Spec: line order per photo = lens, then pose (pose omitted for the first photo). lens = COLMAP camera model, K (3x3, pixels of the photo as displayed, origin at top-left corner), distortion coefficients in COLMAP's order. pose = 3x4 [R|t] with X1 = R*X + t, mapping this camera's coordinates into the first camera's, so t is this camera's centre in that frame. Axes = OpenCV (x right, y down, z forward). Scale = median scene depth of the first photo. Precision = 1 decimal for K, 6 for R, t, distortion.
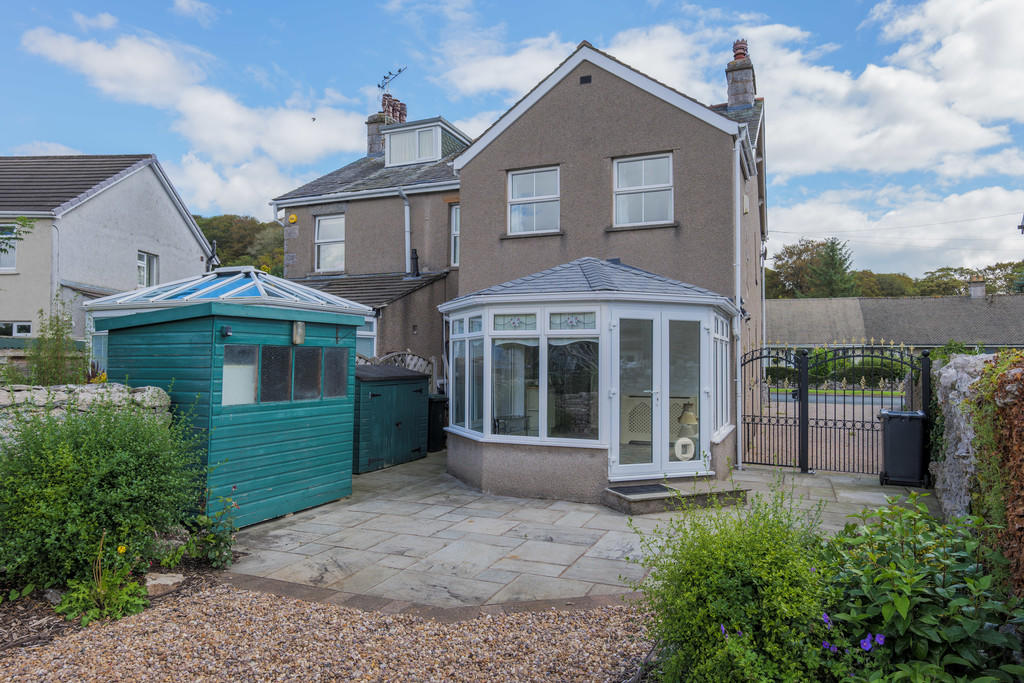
lens RADIAL K [[664.4, 0, 512.1], [0, 664.4, 340.1], [0, 0, 1]] dist [-0.018621, 0.013659]
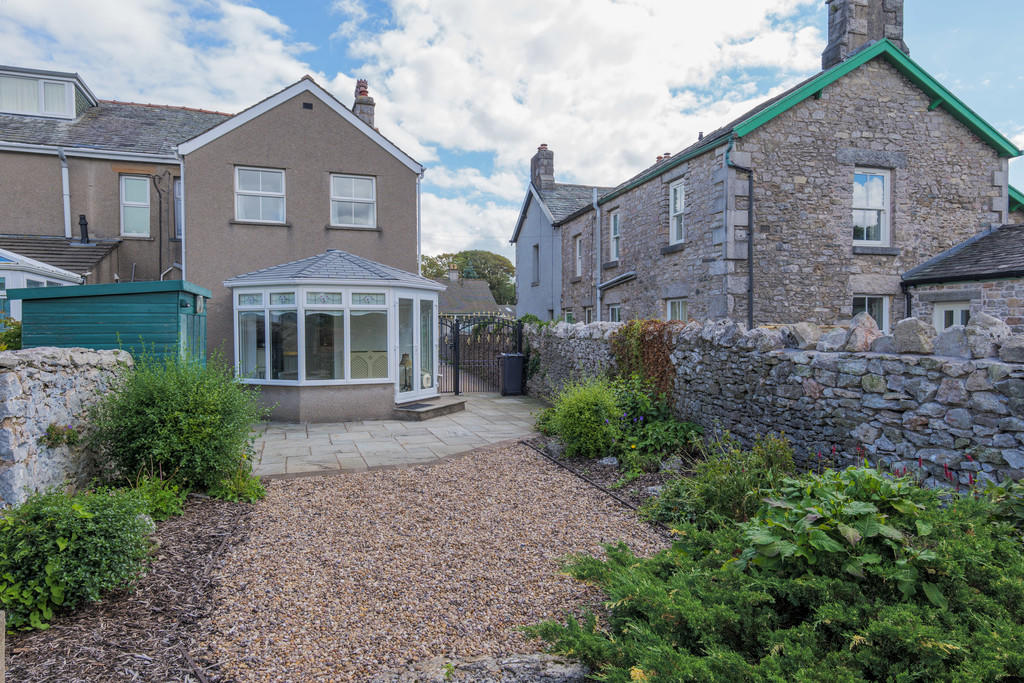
lens RADIAL K [[618.0, 0, 511.0], [0, 618.0, 339.4], [0, 0, 1]] dist [-0.049467, 0.000335]
pose [[0.710941, -0.021476, 0.702924, -0.410921], [-0.017129, 0.998708, 0.047837, -0.006032], [-0.703043, -0.046050, 0.709654, -0.121113]]
